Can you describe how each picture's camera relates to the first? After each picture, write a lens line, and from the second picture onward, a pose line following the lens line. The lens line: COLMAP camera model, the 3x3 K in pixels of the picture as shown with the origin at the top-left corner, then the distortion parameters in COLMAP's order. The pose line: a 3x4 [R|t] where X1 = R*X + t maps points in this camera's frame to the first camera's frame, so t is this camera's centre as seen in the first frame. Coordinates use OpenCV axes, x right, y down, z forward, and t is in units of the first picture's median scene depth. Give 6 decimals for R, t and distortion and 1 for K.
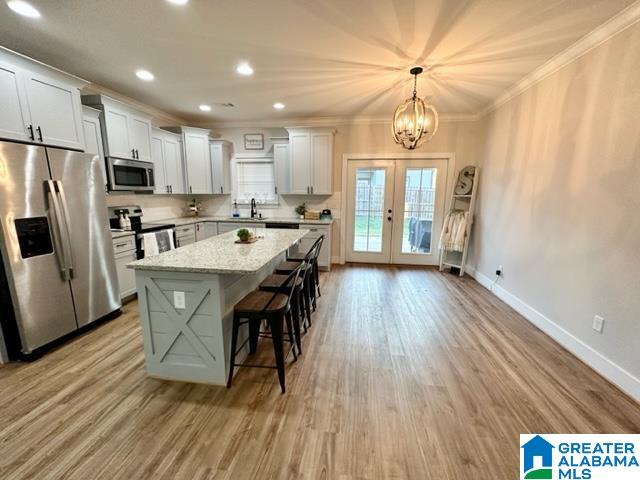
lens RADIAL K [[269.4, 0, 322.0], [0, 269.4, 241.3], [0, 0, 1]] dist [-0.001276, -0.000295]
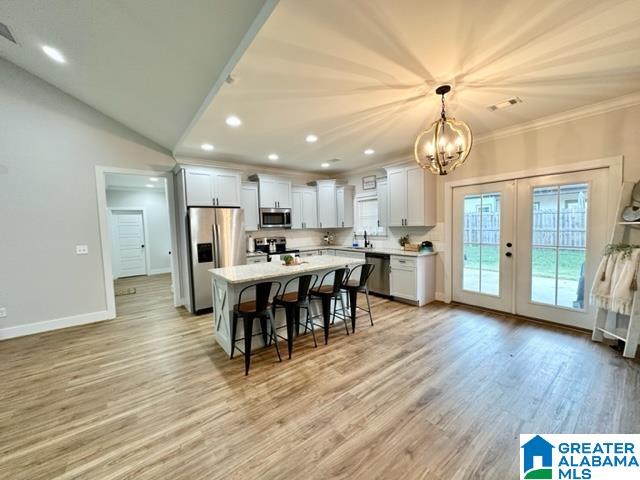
lens RADIAL K [[254.9, 0, 323.1], [0, 254.9, 241.7], [0, 0, 1]] dist [-0.001801, 0.000580]
pose [[0.717912, 0.017906, -0.695903, 0.412188], [-0.092179, 0.993312, -0.069535, -0.021923], [0.690004, 0.114068, 0.714761, 0.109290]]
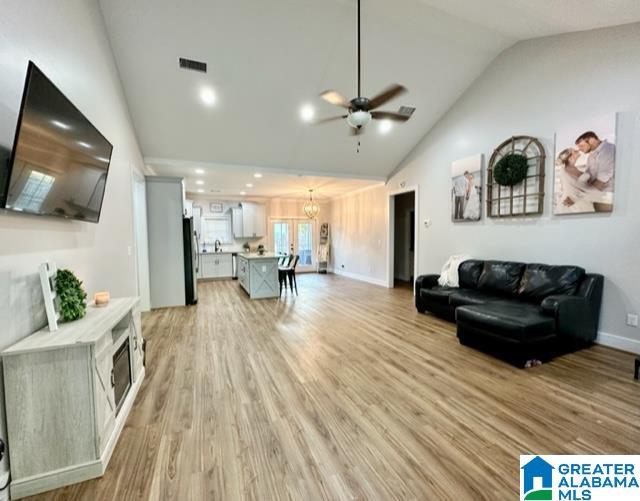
lens RADIAL K [[270.9, 0, 314.1], [0, 270.9, 249.7], [0, 0, 1]] dist [0.002196, 0.000053]
pose [[0.859994, -0.040845, 0.508667, -0.656588], [0.110888, 0.987931, -0.108149, 0.163756], [-0.498111, 0.149413, 0.854144, -0.803293]]
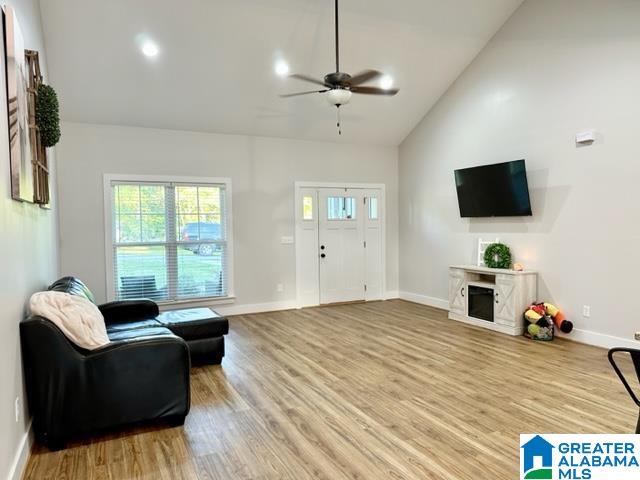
lens RADIAL K [[467.3, 0, 320.7], [0, 467.3, 241.3], [0, 0, 1]] dist [0.003848, 0.001623]
pose [[-0.835968, 0.024992, -0.548209, 0.400650], [-0.093817, 0.977748, 0.187636, -0.102085], [0.540699, 0.208289, -0.815021, 0.552051]]
